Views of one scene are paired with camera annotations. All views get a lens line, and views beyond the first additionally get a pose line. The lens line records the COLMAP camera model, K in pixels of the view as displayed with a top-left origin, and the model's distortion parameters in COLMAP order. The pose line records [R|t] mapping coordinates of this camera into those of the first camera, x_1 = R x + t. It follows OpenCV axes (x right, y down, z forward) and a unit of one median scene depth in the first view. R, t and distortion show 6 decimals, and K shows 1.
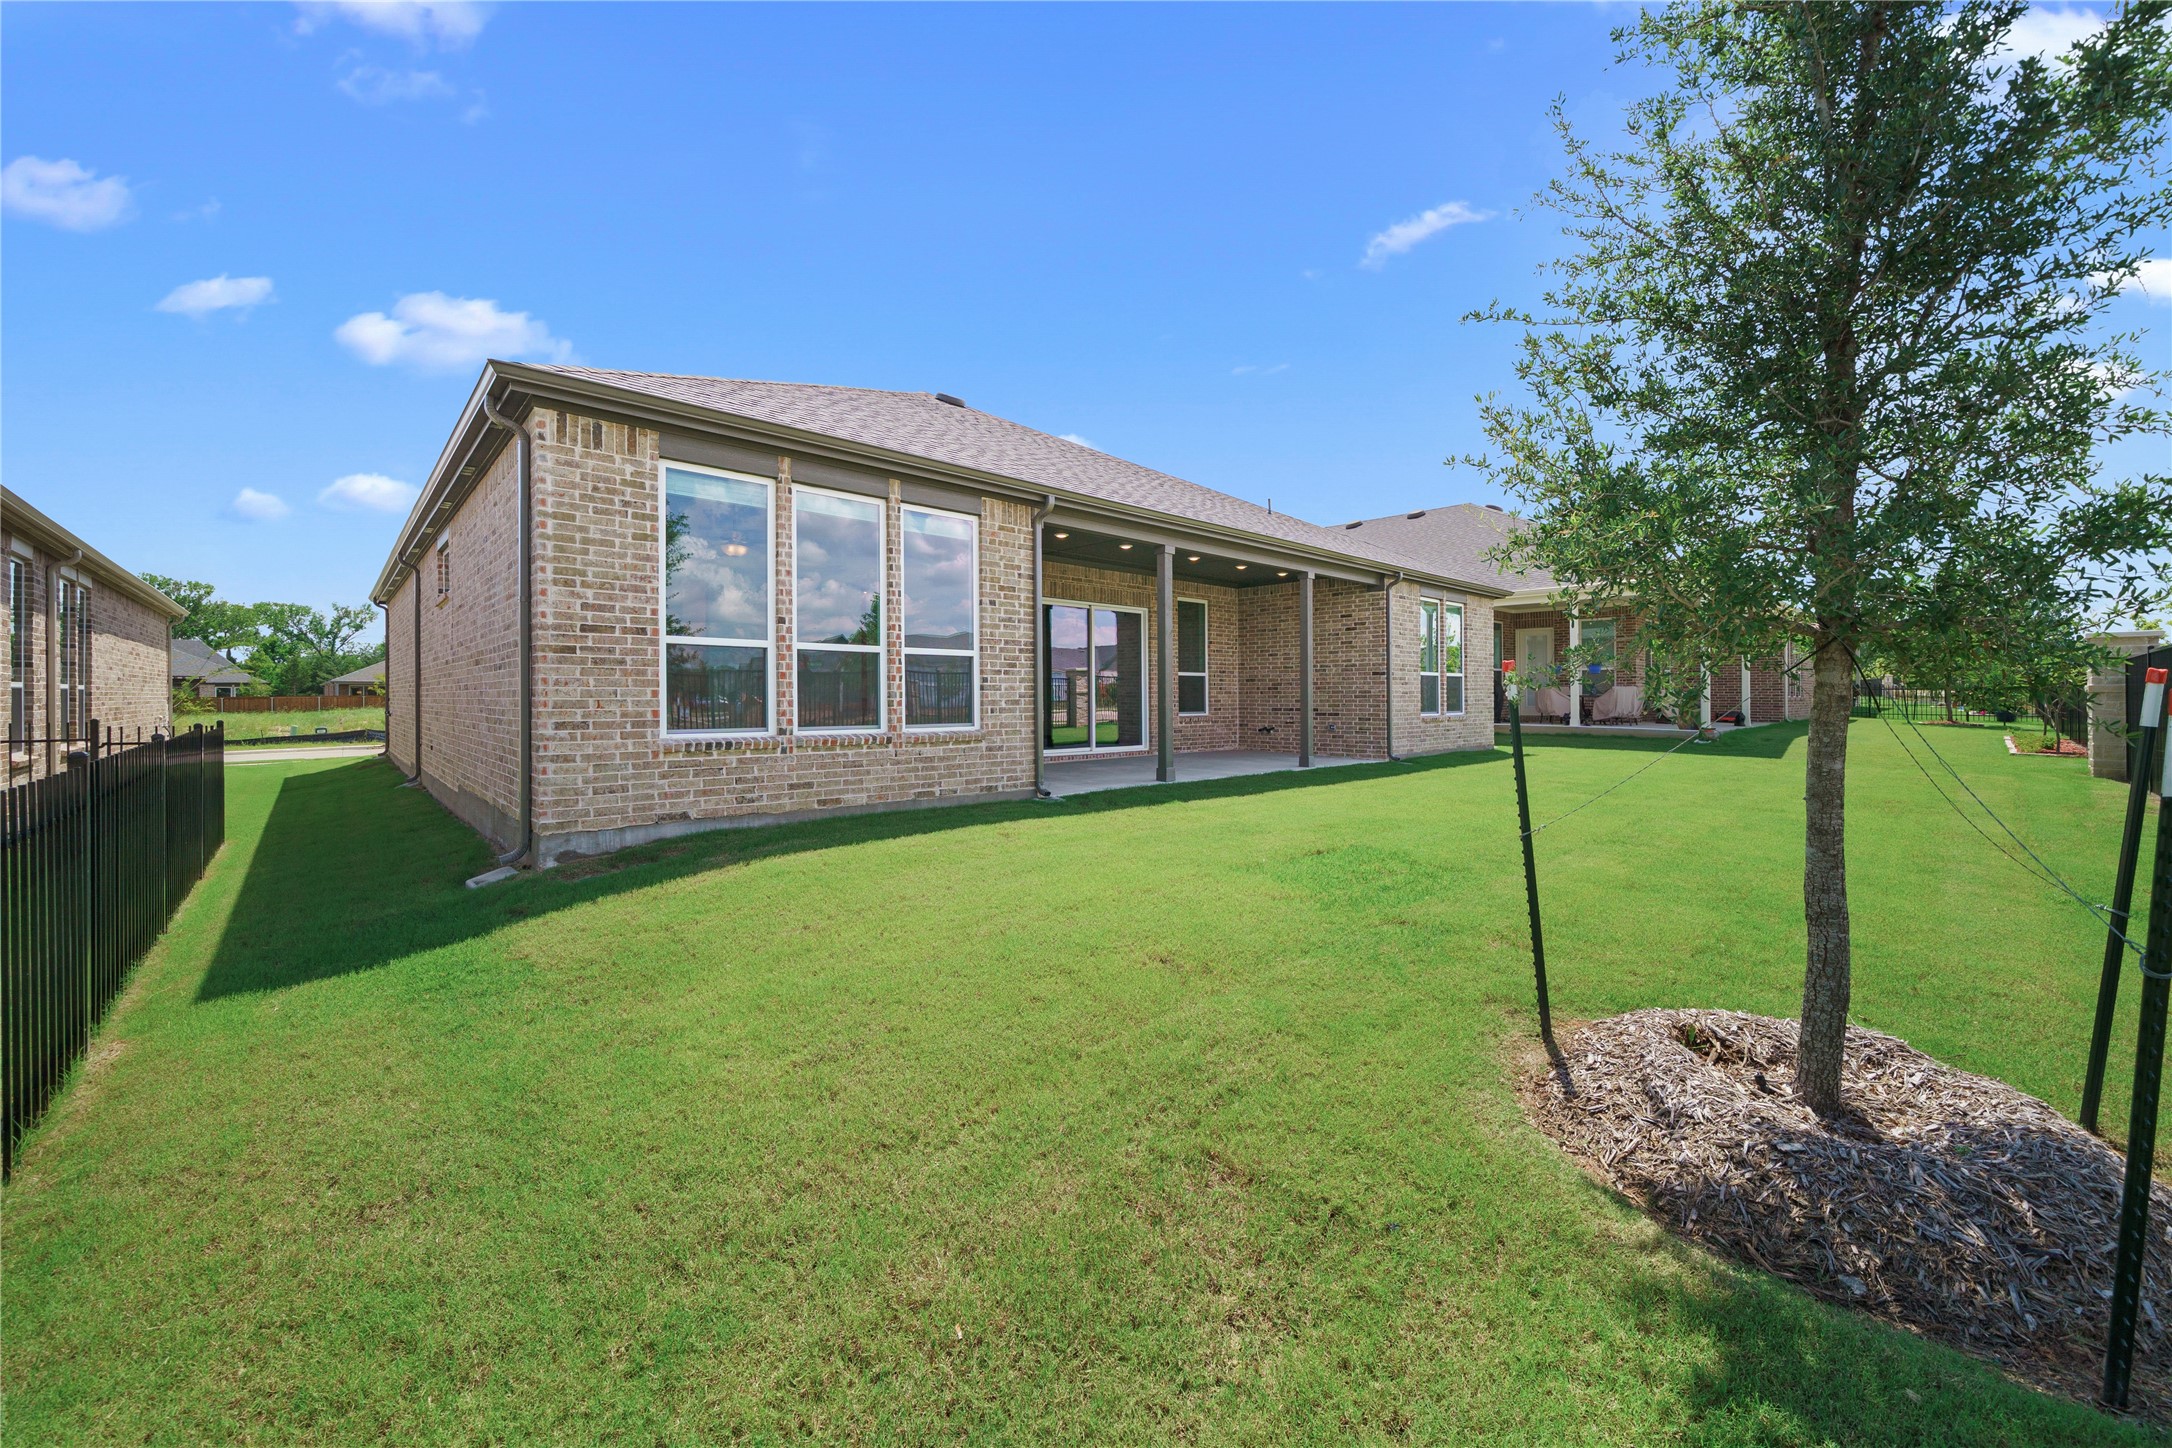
lens RADIAL K [[846.1, 0, 1081.5], [0, 846.1, 710.9], [0, 0, 1]] dist [-0.003289, 0.000340]
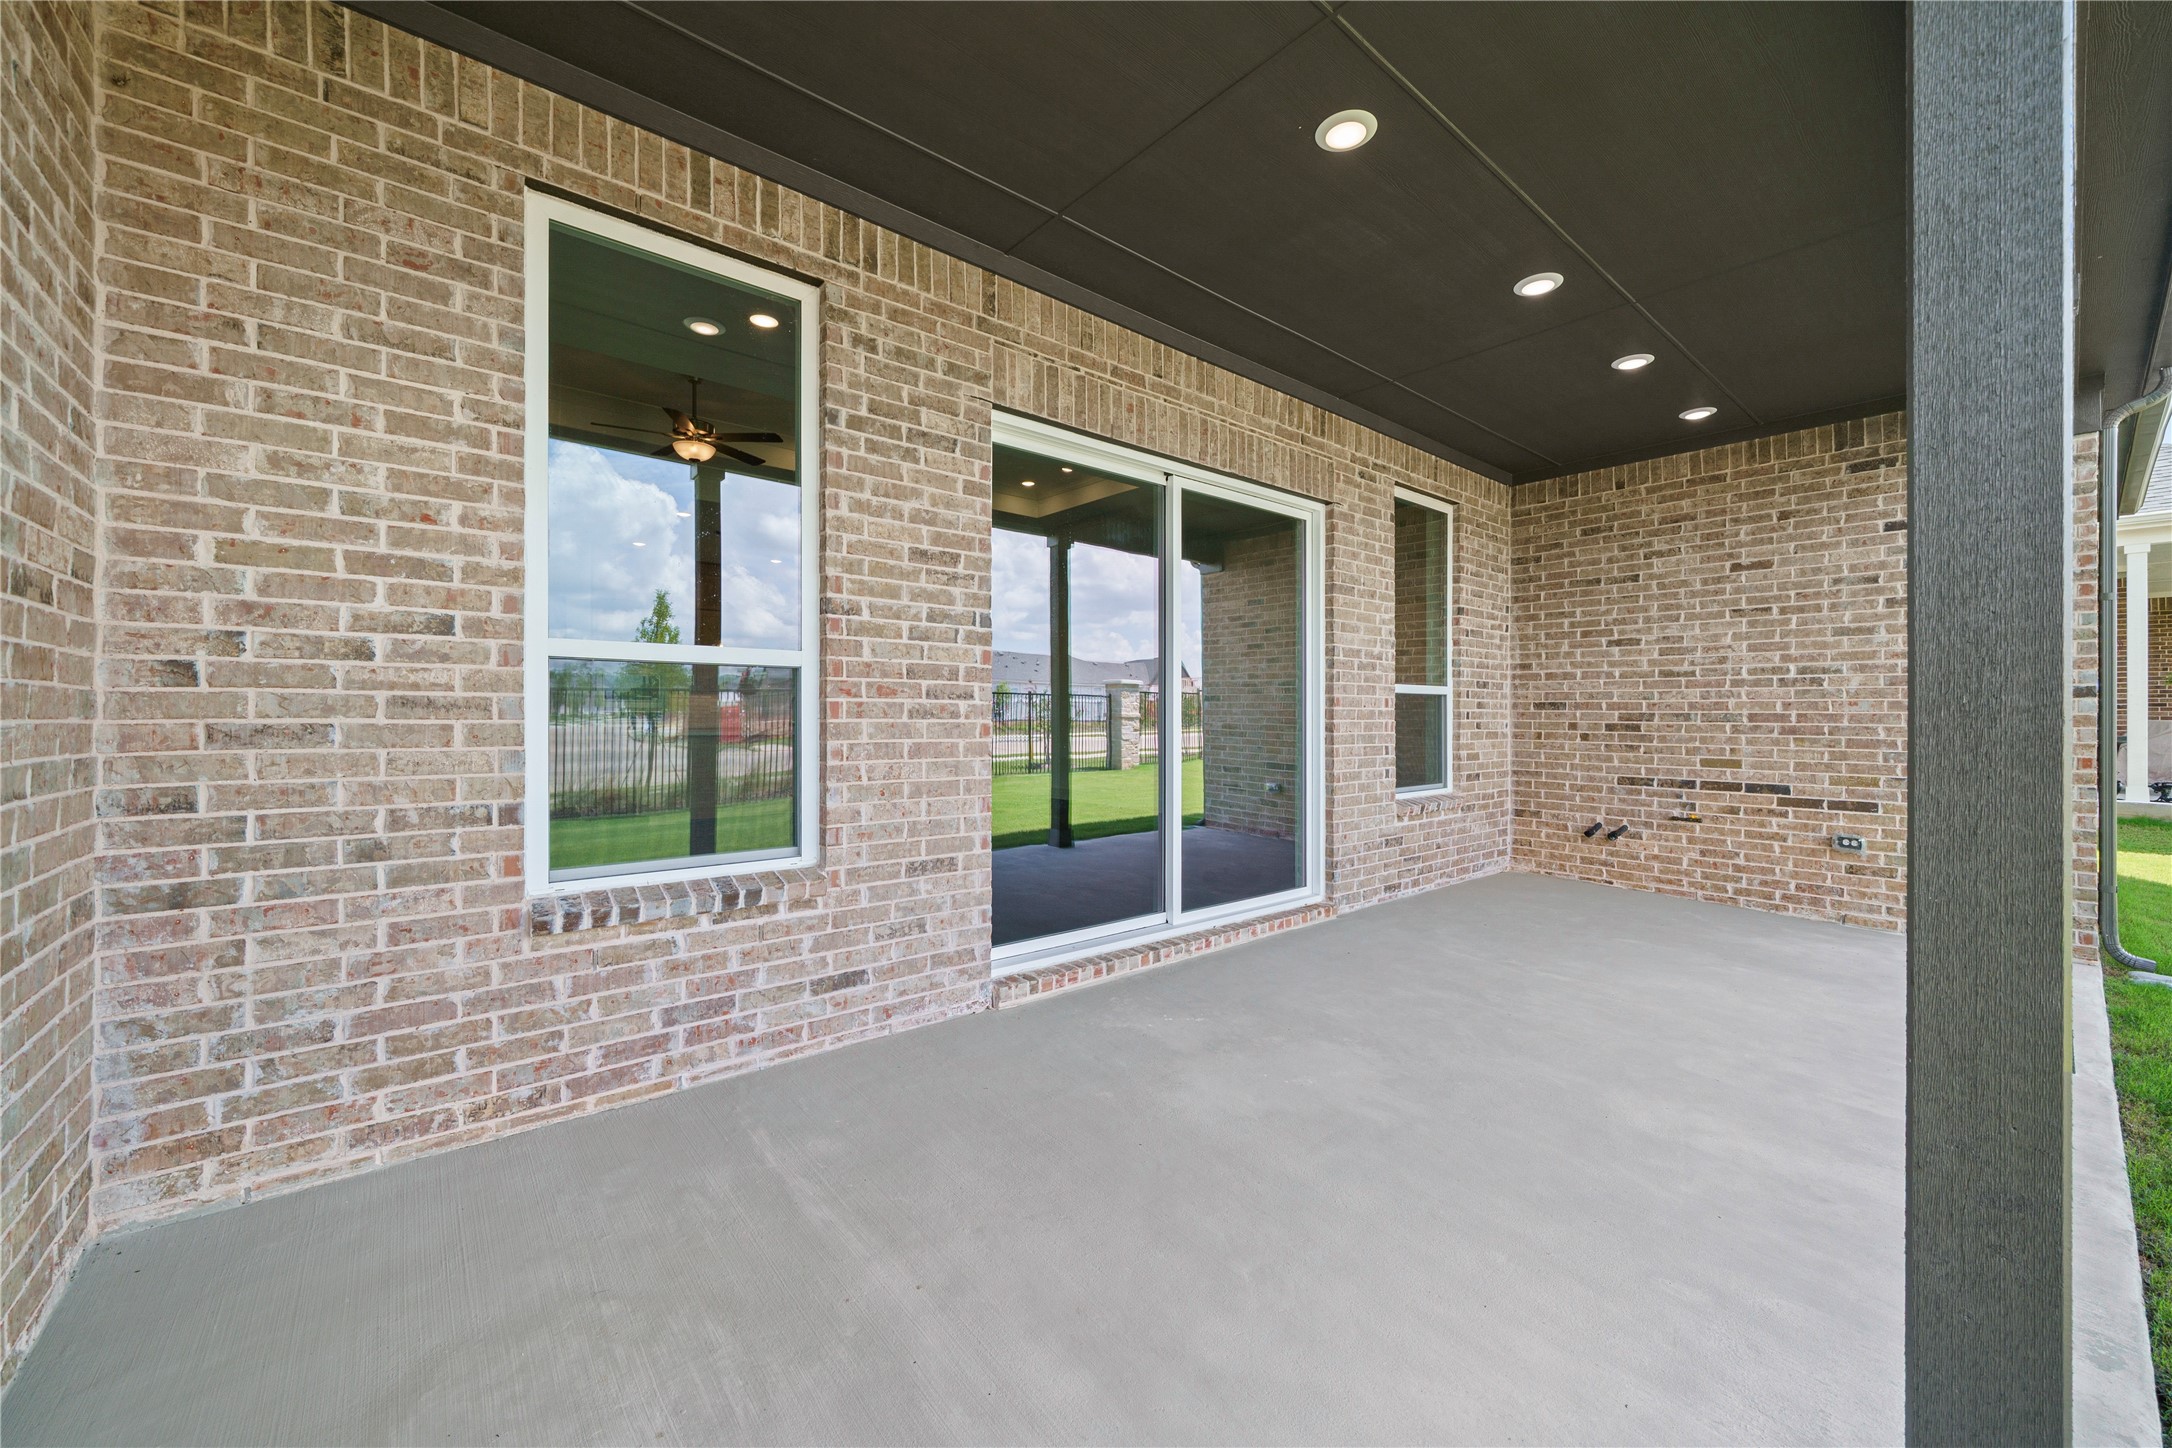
lens RADIAL K [[846.1, 0, 1089.2], [0, 846.1, 719.7], [0, 0, 1]] dist [-0.003289, 0.000340]
pose [[0.999383, 0.009068, -0.033922, -0.008859], [-0.009324, 0.999929, -0.007400, -0.024208], [0.033852, 0.007711, 0.999397, 0.582214]]
